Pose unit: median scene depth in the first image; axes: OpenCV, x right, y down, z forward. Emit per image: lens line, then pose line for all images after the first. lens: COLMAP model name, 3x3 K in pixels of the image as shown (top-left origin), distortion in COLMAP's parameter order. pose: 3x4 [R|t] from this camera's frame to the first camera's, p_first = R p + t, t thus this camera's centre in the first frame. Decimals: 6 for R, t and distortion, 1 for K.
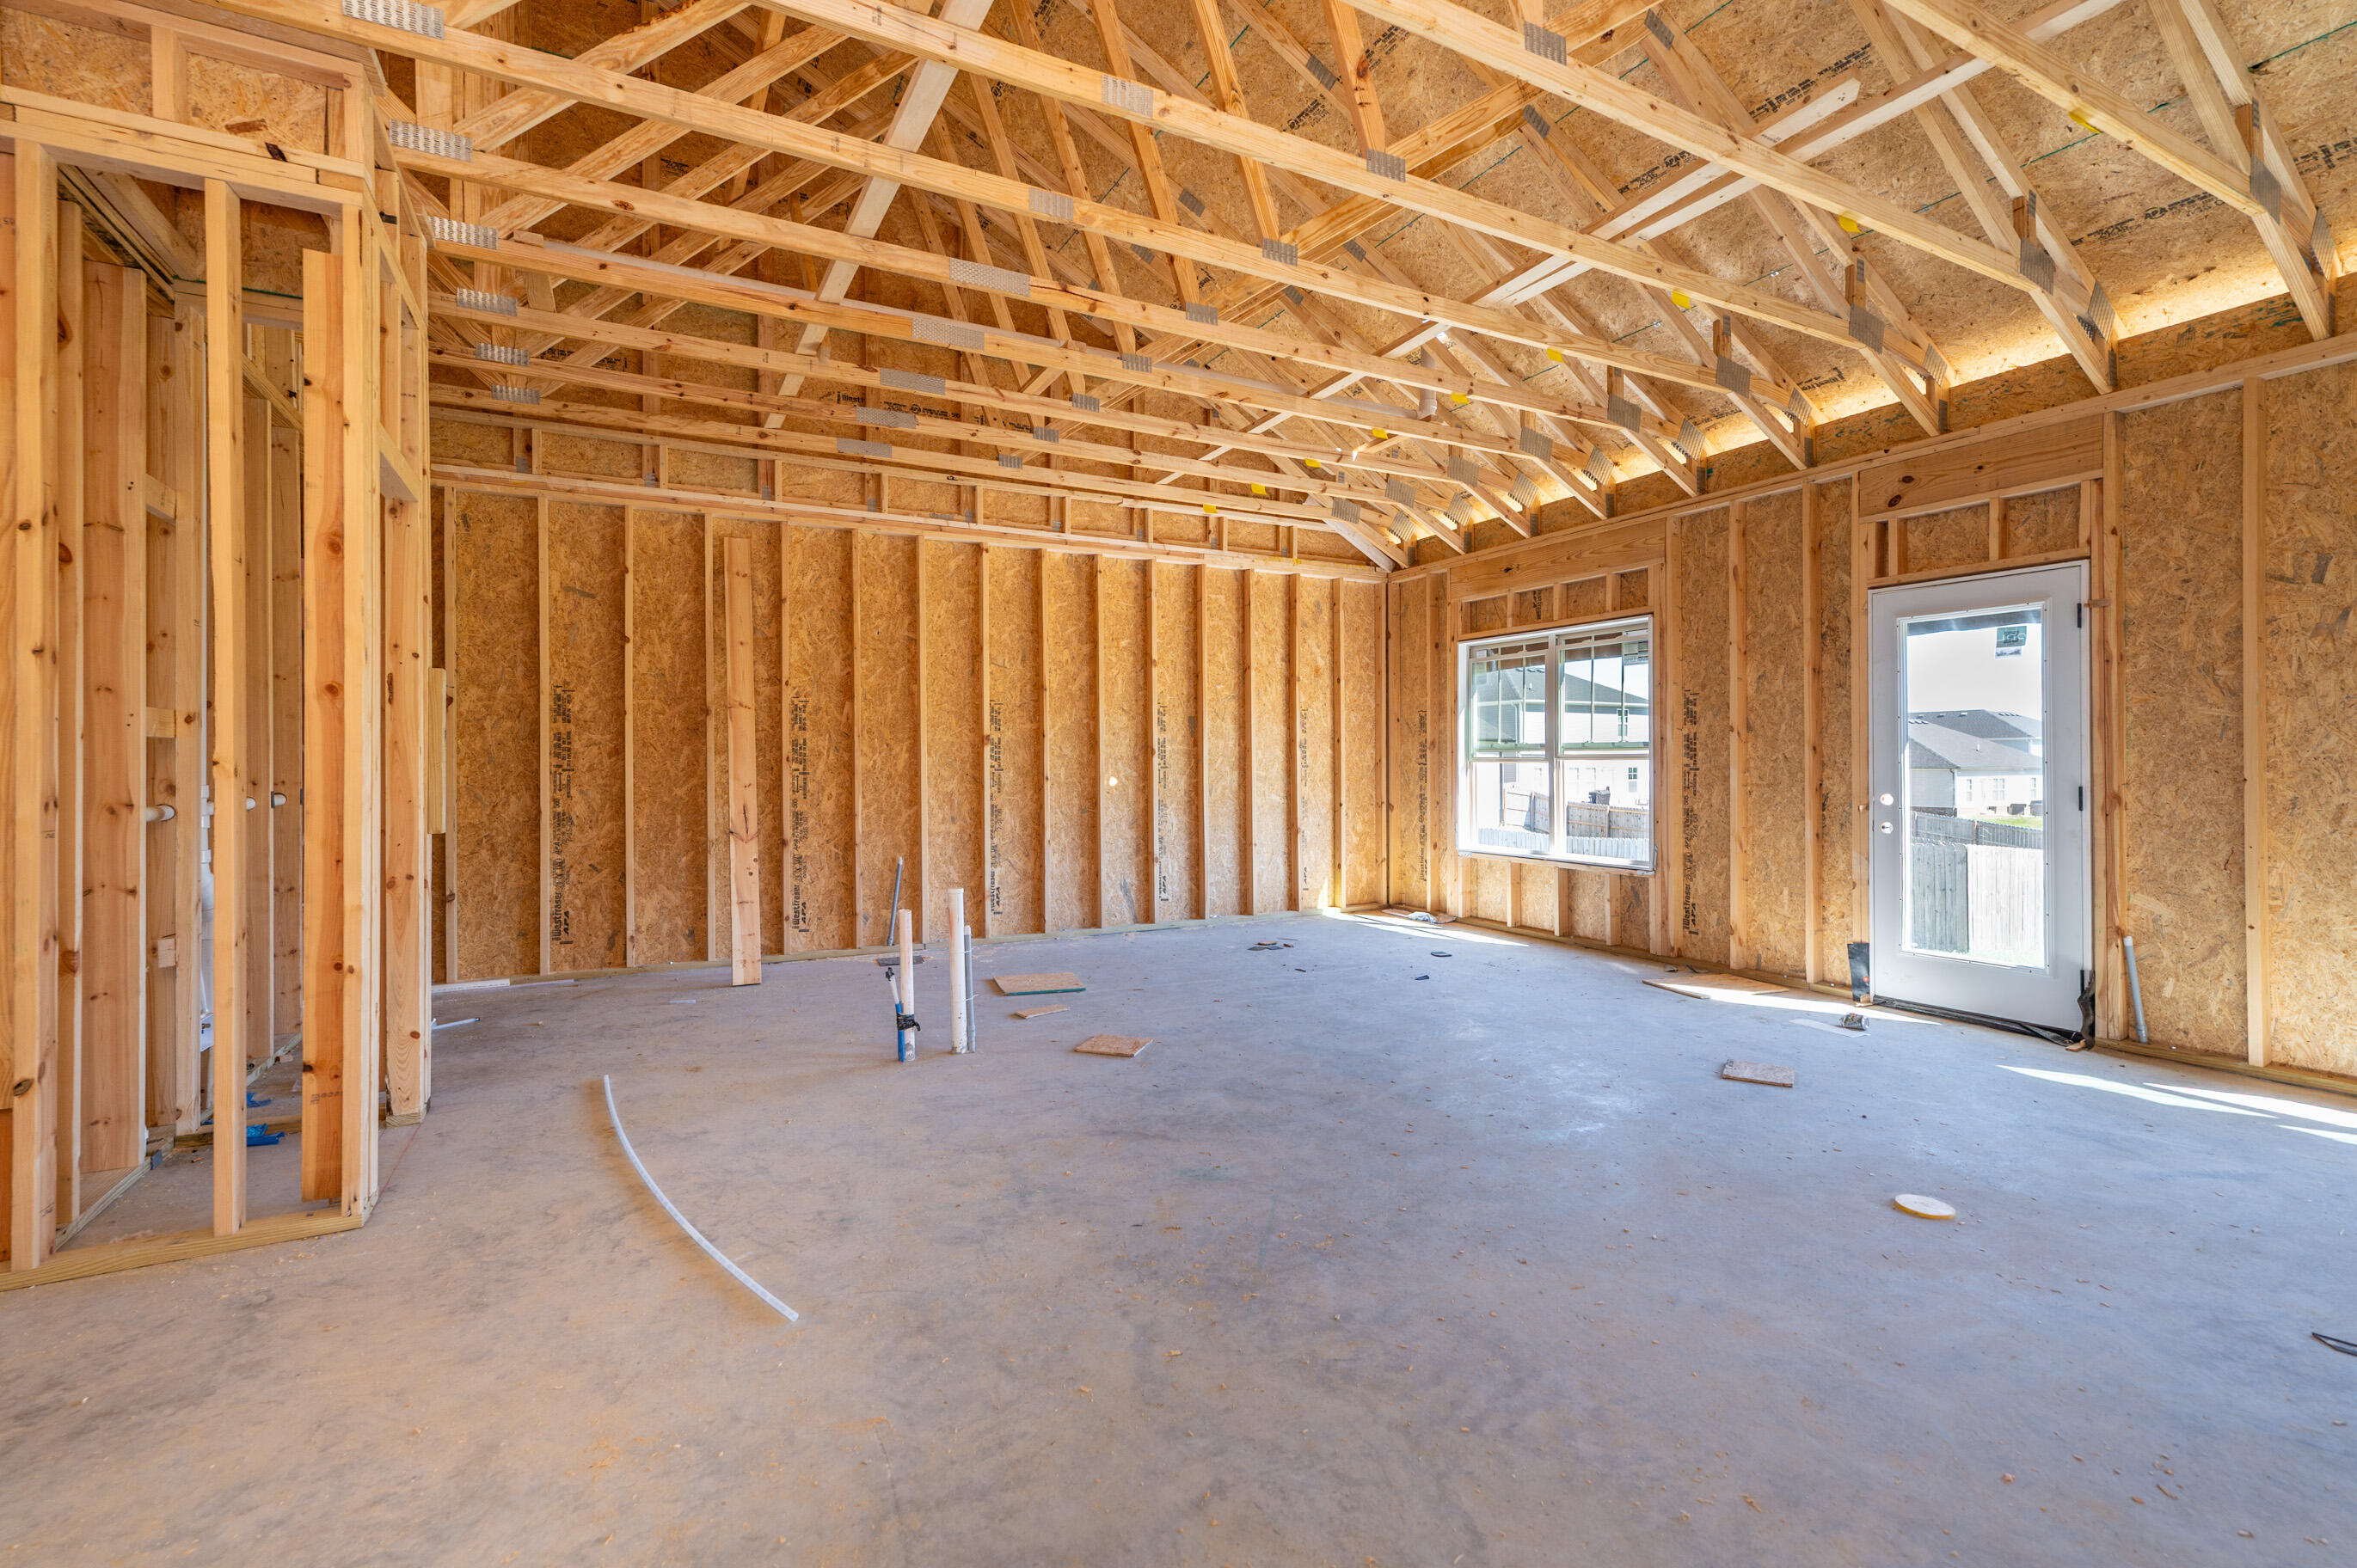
lens RADIAL K [[1015.2, 0, 1179.0], [0, 1015.2, 760.8], [0, 0, 1]] dist [-0.000120, -0.000009]
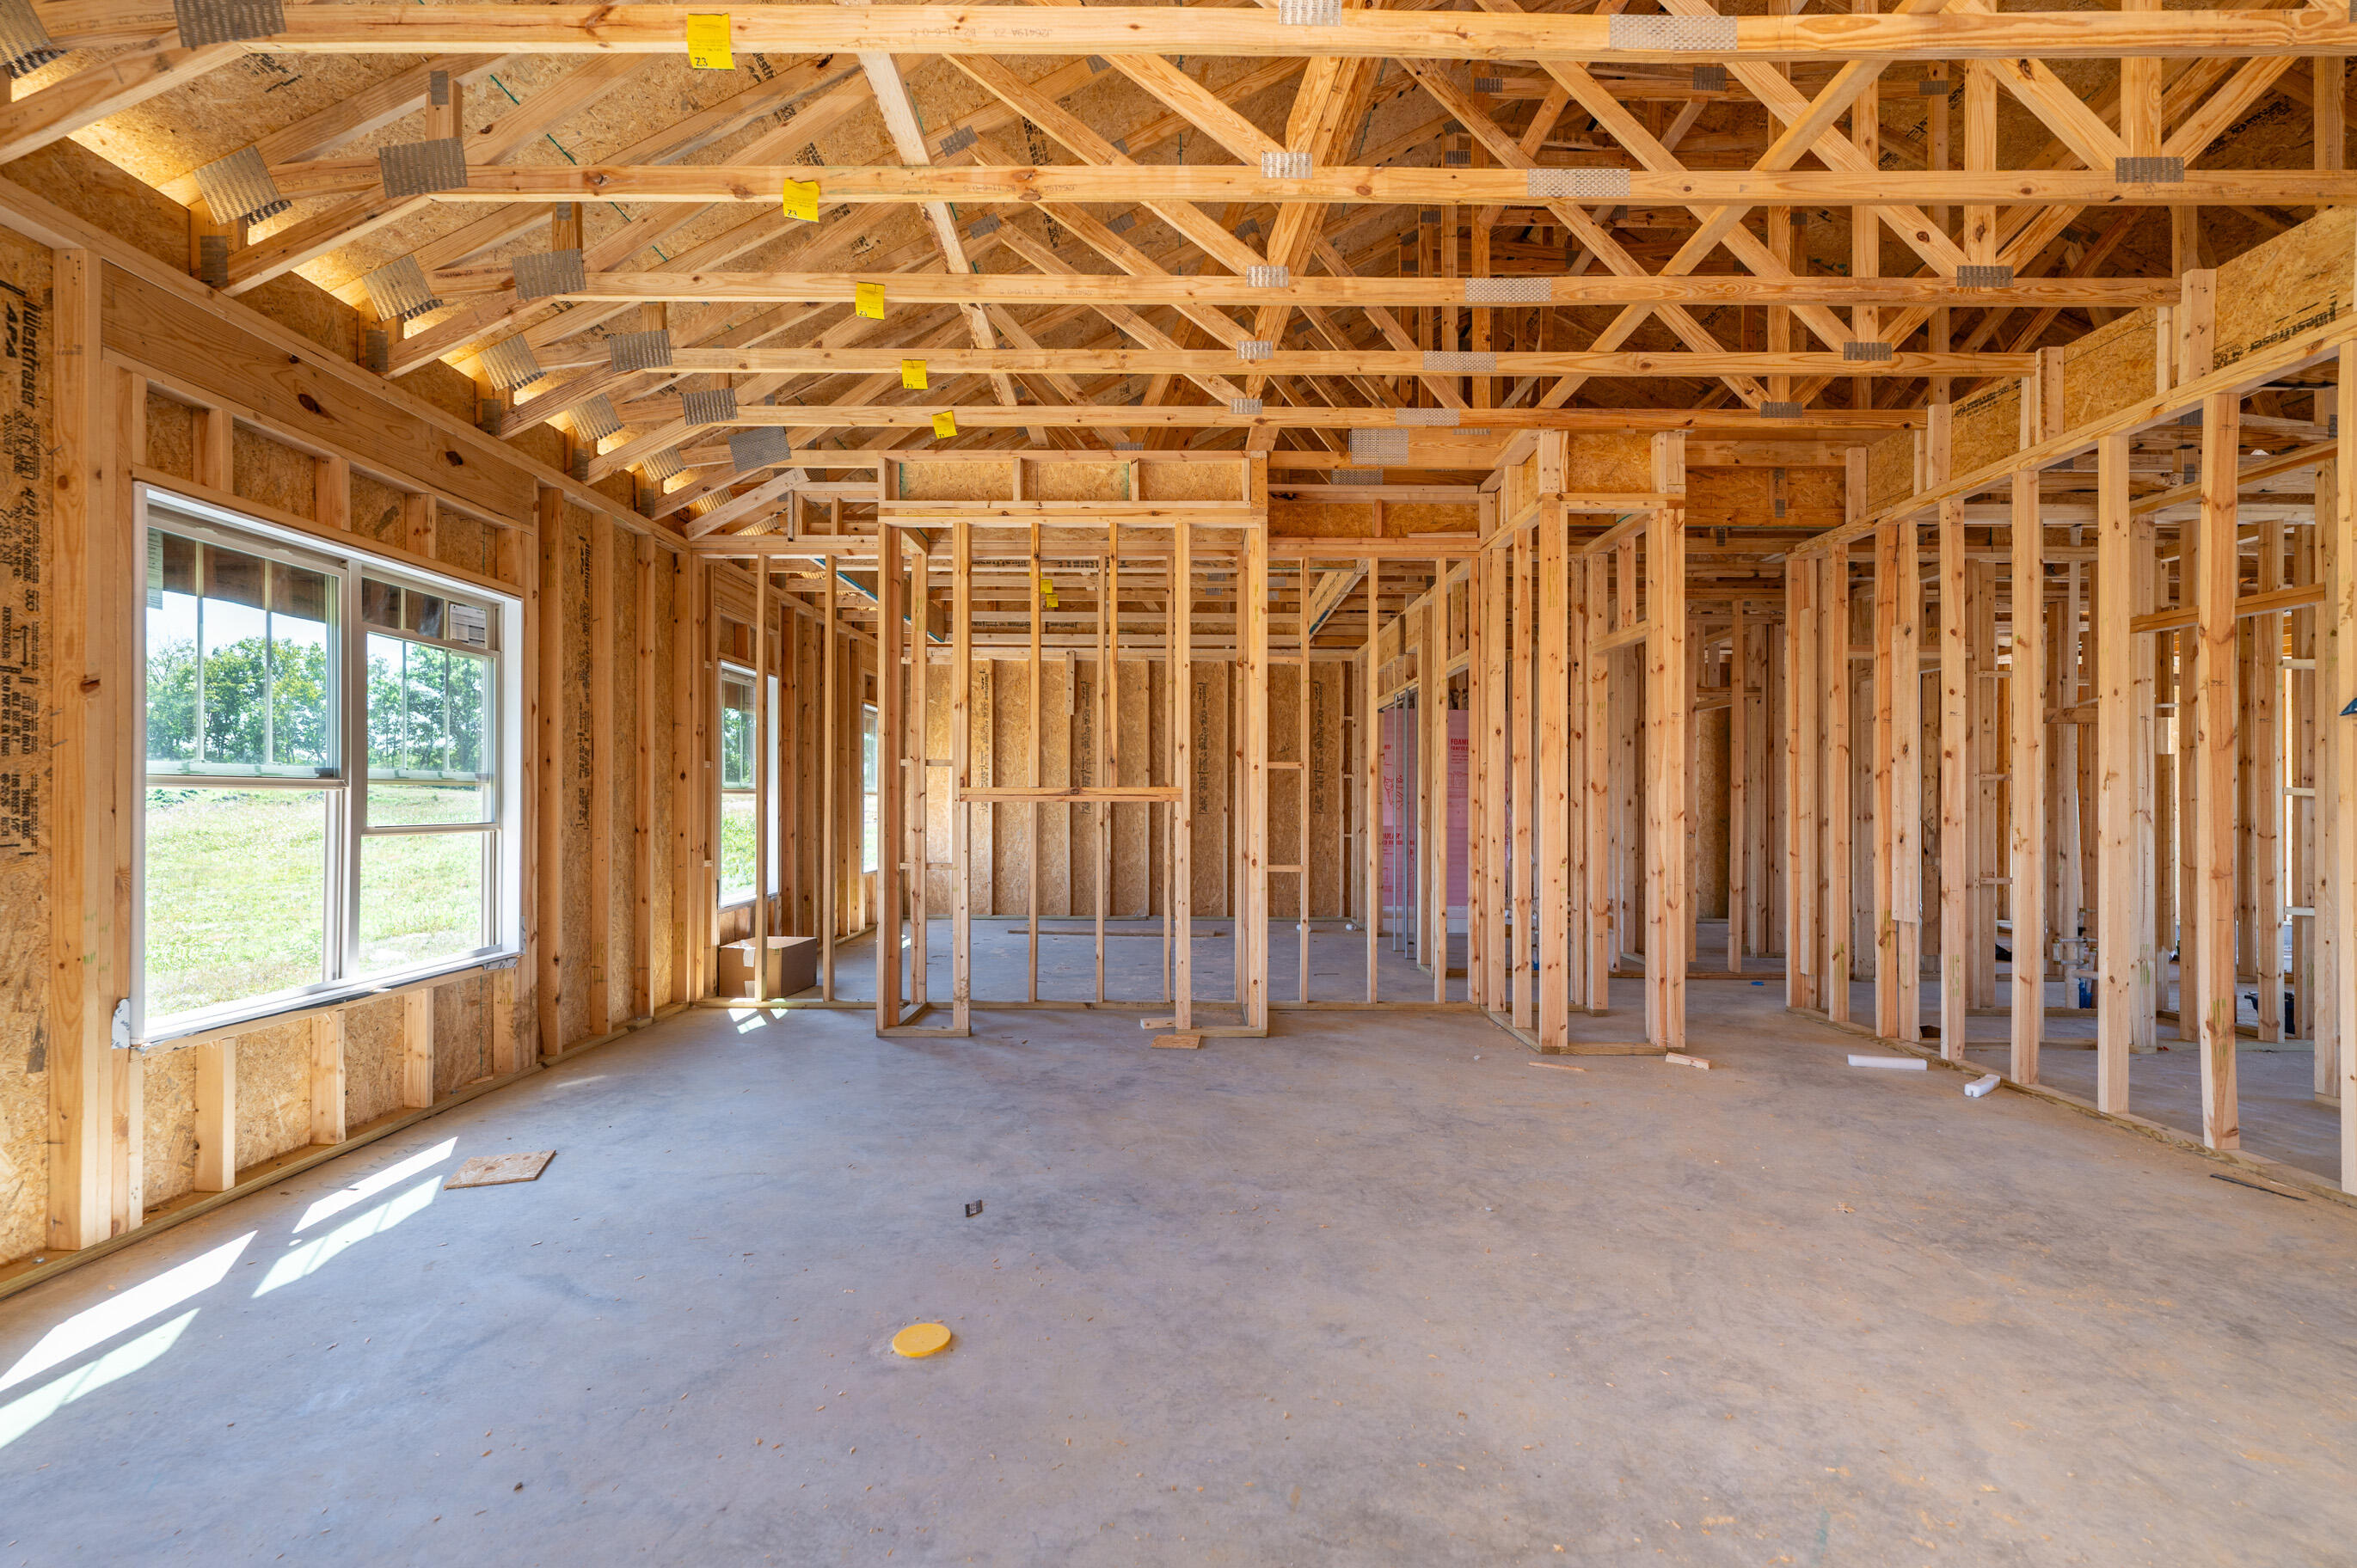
lens RADIAL K [[988.3, 0, 1178.5], [0, 988.3, 784.0], [0, 0, 1]] dist [0.000195, -0.000087]
pose [[-0.883976, 0.003318, 0.467520, 0.119472], [0.000172, 0.999977, -0.006772, -0.028350], [-0.467532, -0.005906, -0.883957, 1.395730]]
